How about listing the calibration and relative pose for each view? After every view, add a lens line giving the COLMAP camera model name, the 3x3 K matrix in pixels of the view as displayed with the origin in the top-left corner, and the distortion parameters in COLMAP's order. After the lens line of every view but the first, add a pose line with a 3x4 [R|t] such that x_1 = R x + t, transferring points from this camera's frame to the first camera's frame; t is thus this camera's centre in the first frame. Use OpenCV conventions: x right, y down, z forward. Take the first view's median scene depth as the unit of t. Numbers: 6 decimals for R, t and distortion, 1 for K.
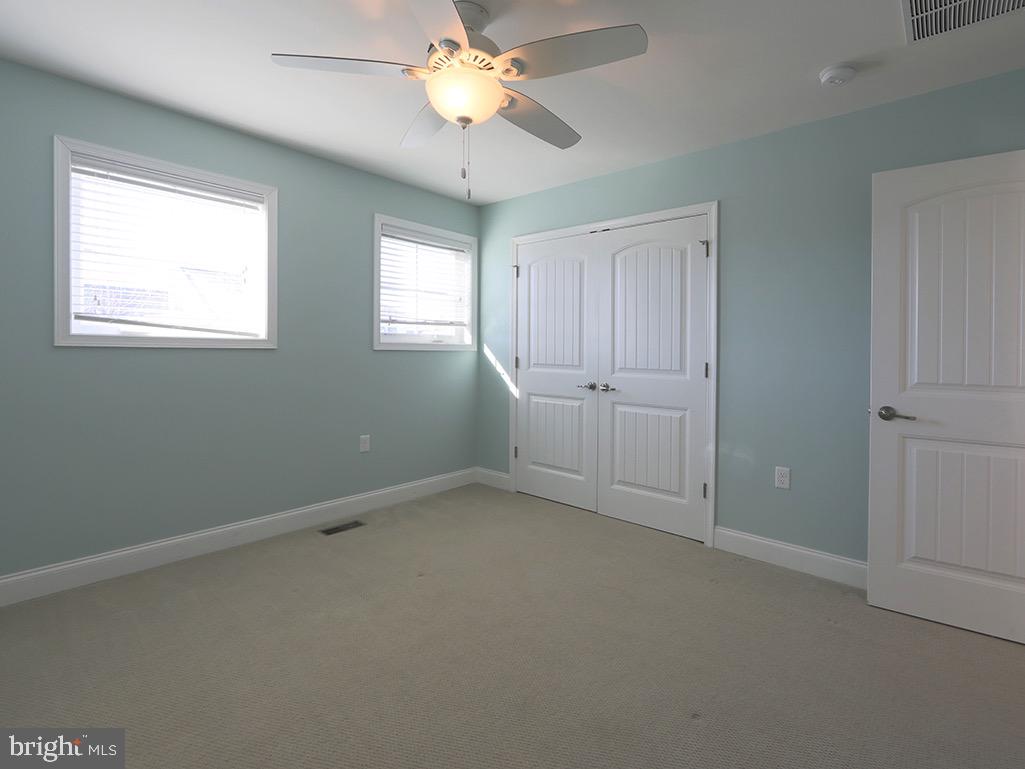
lens RADIAL K [[510.7, 0, 512.8], [0, 510.7, 347.5], [0, 0, 1]] dist [-0.003733, -0.000332]
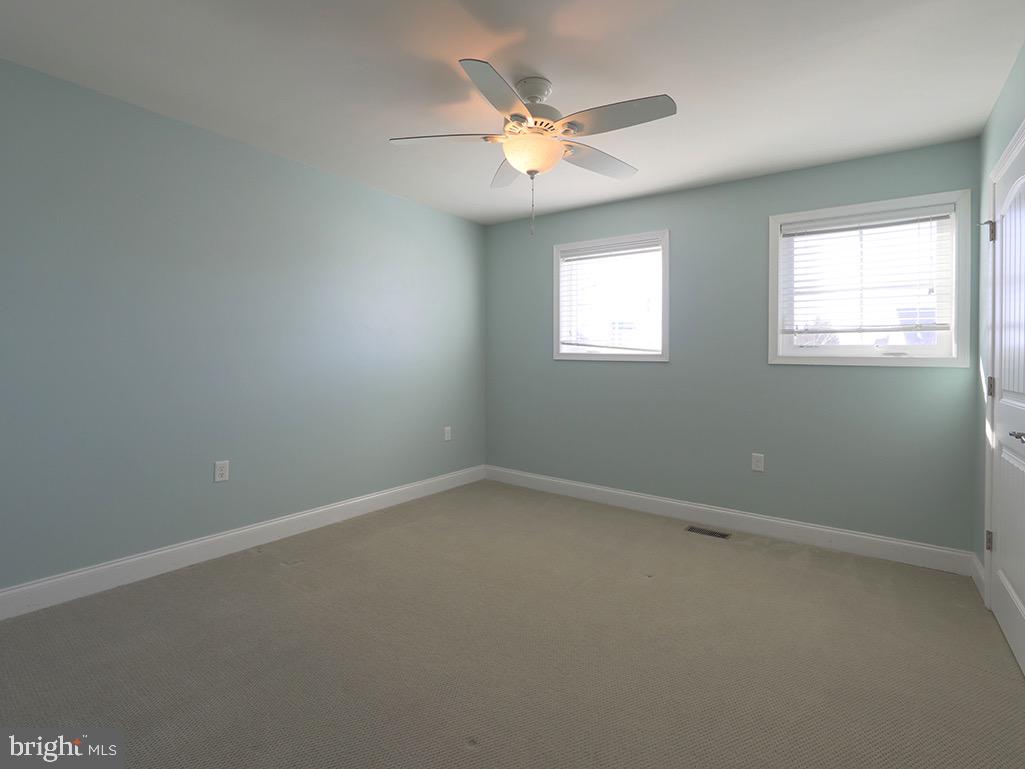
lens RADIAL K [[492.9, 0, 513.6], [0, 492.9, 363.3], [0, 0, 1]] dist [-0.000494, -0.000023]
pose [[0.095528, -0.000704, -0.995426, 0.613996], [-0.010764, 0.999941, -0.001740, 0.010747], [0.995369, 0.010881, 0.095515, 0.482520]]
